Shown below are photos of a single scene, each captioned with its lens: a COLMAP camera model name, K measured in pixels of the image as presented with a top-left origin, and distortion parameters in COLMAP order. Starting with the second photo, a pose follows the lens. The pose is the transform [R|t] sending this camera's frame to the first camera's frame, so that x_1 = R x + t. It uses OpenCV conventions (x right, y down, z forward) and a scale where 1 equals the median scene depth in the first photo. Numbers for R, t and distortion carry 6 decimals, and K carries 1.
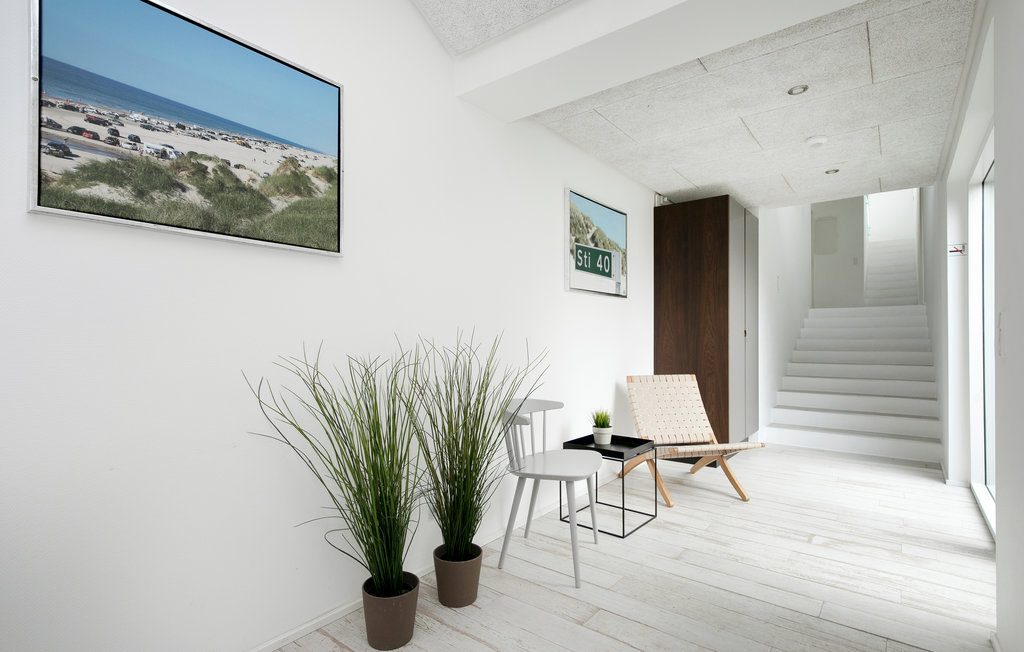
lens RADIAL K [[499.7, 0, 512.0], [0, 499.7, 326.0], [0, 0, 1]] dist [0.000612, 0.000068]
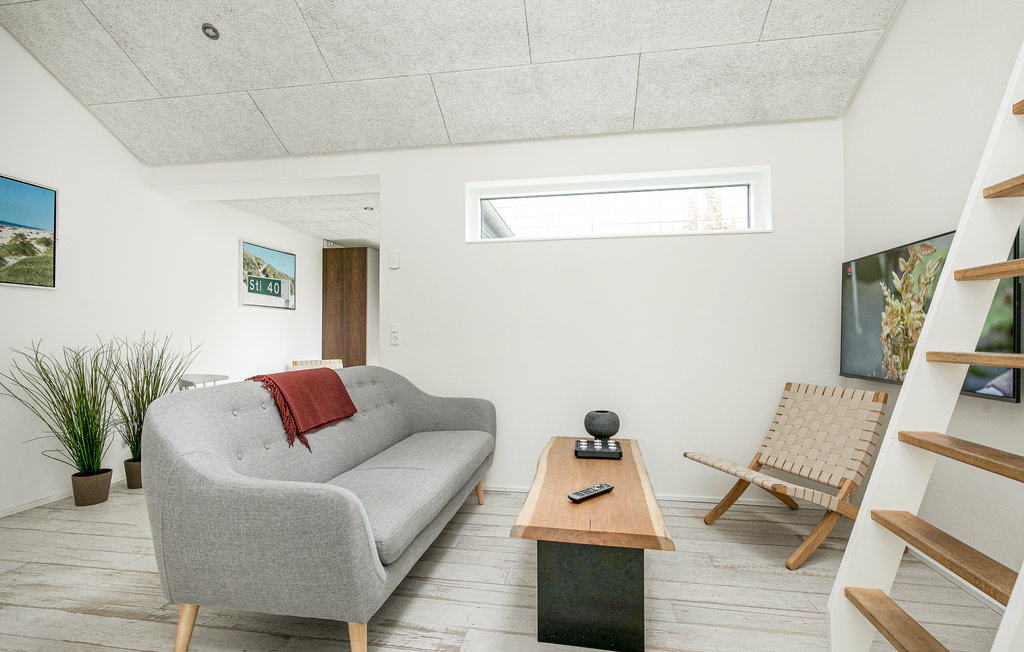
lens RADIAL K [[470.0, 0, 512.0], [0, 470.0, 326.0], [0, 0, 1]] dist [0.000563, 0.000219]
pose [[0.878715, 0.008030, 0.477280, 0.241440], [-0.009357, 0.999956, 0.000403, -0.027324], [-0.477255, -0.004820, 0.878751, -1.066900]]
